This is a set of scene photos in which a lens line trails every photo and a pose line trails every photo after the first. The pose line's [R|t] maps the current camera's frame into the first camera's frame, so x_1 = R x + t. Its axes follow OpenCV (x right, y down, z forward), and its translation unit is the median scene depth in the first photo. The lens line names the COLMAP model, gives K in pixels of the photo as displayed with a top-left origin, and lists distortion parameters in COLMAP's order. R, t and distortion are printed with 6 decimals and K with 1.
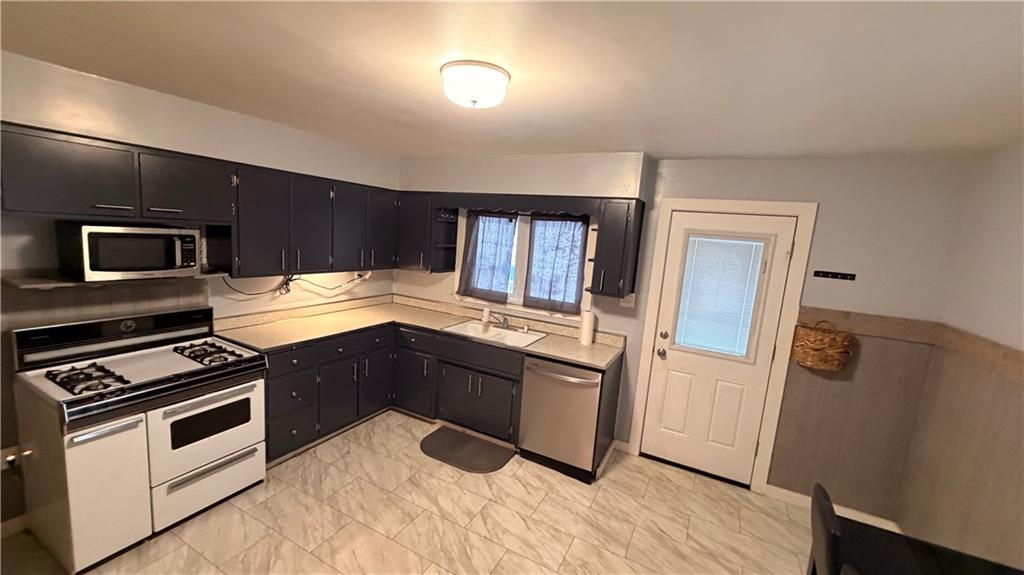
lens RADIAL K [[404.9, 0, 509.7], [0, 404.9, 289.7], [0, 0, 1]] dist [0.001772, 0.000415]
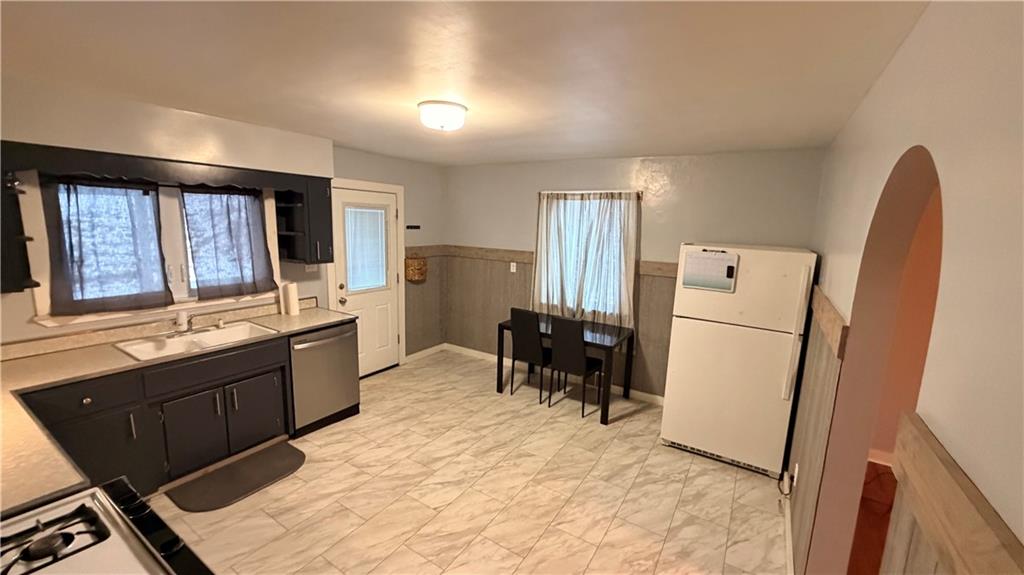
lens RADIAL K [[404.9, 0, 511.6], [0, 404.9, 287.2], [0, 0, 1]] dist [0.001772, 0.000415]
pose [[0.082535, -0.231503, 0.969327, -0.858793], [0.123188, 0.967556, 0.220591, -0.107531], [-0.988945, 0.101203, 0.108376, 0.355834]]
